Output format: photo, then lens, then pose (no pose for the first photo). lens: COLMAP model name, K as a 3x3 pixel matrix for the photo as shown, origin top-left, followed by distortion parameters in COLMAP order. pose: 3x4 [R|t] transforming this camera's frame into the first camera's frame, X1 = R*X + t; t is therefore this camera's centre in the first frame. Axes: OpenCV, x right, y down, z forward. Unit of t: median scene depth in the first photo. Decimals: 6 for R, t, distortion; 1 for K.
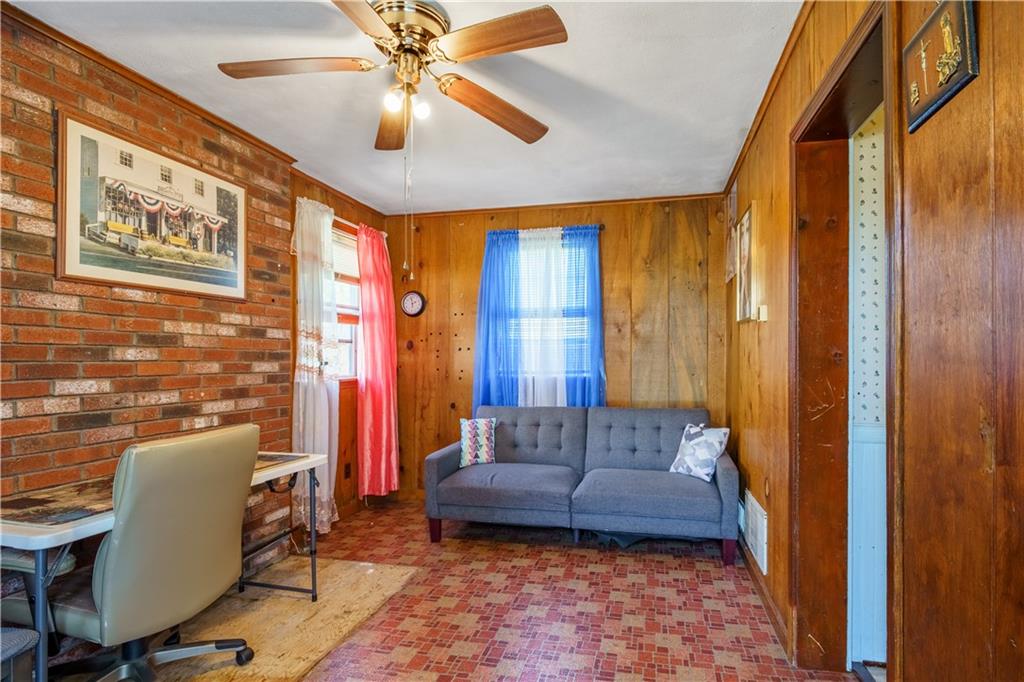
lens RADIAL K [[481.9, 0, 512.0], [0, 481.9, 341.0], [0, 0, 1]] dist [-0.000593, -0.001176]
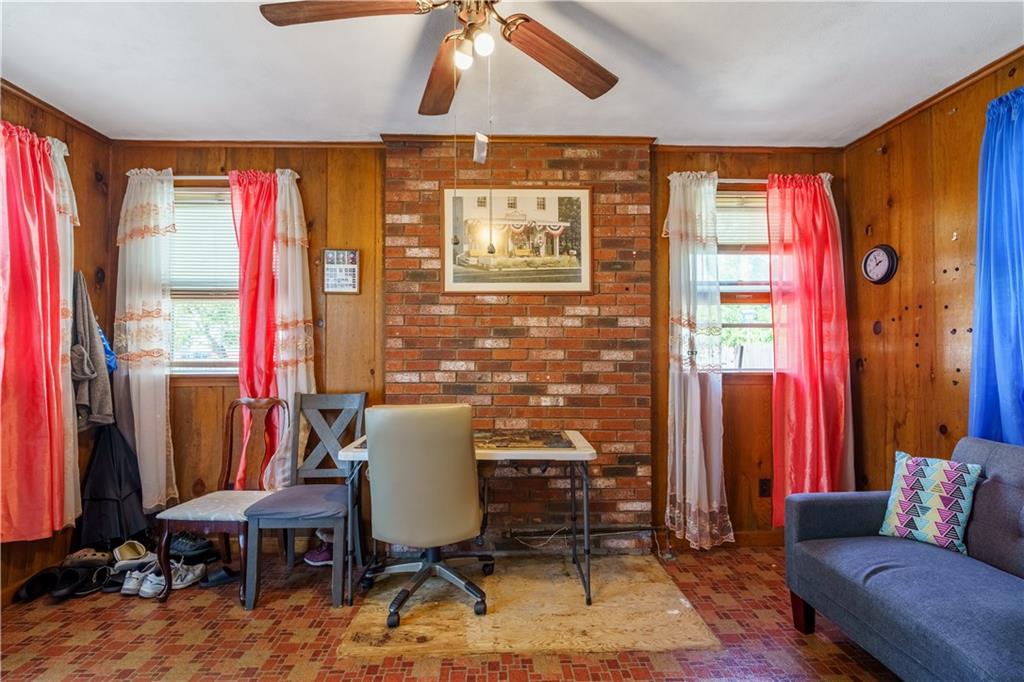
lens RADIAL K [[466.7, 0, 529.2], [0, 466.7, 330.2], [0, 0, 1]] dist [0.001410, -0.000729]
pose [[0.321248, -0.032273, -0.946445, 0.401681], [0.031934, 0.999220, -0.023234, 0.019698], [0.946456, -0.022760, 0.322028, 0.561000]]
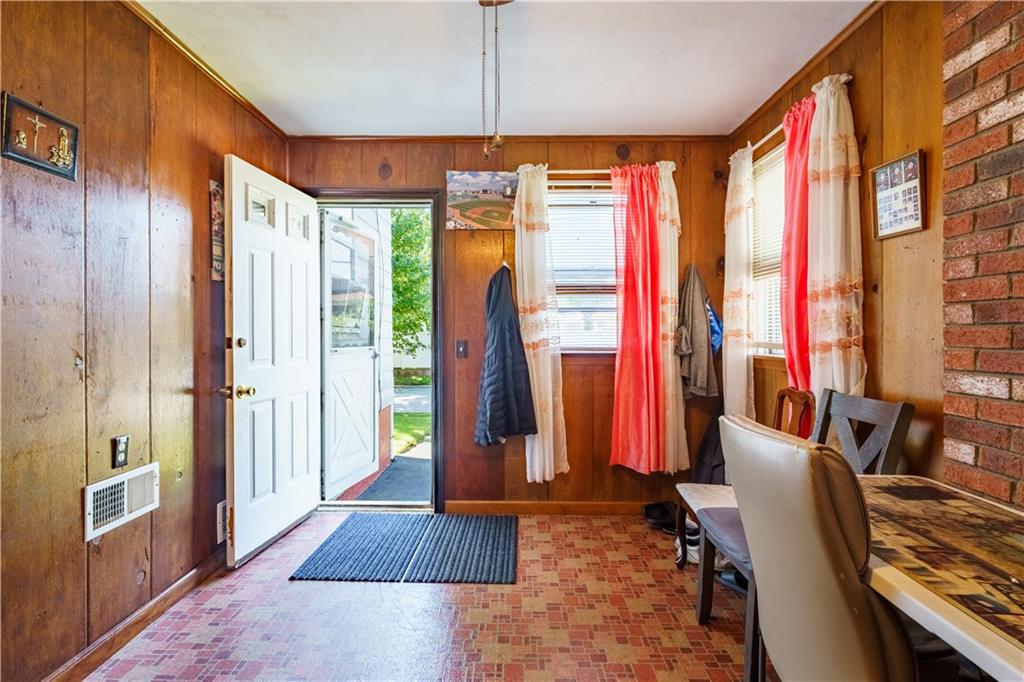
lens RADIAL K [[486.6, 0, 512.3], [0, 486.6, 331.6], [0, 0, 1]] dist [-0.000597, -0.000169]
pose [[-0.965643, 0.006847, -0.259783, -0.070546], [0.016388, 0.999268, -0.034580, 0.045483], [0.259356, -0.037650, -0.965048, 1.014525]]
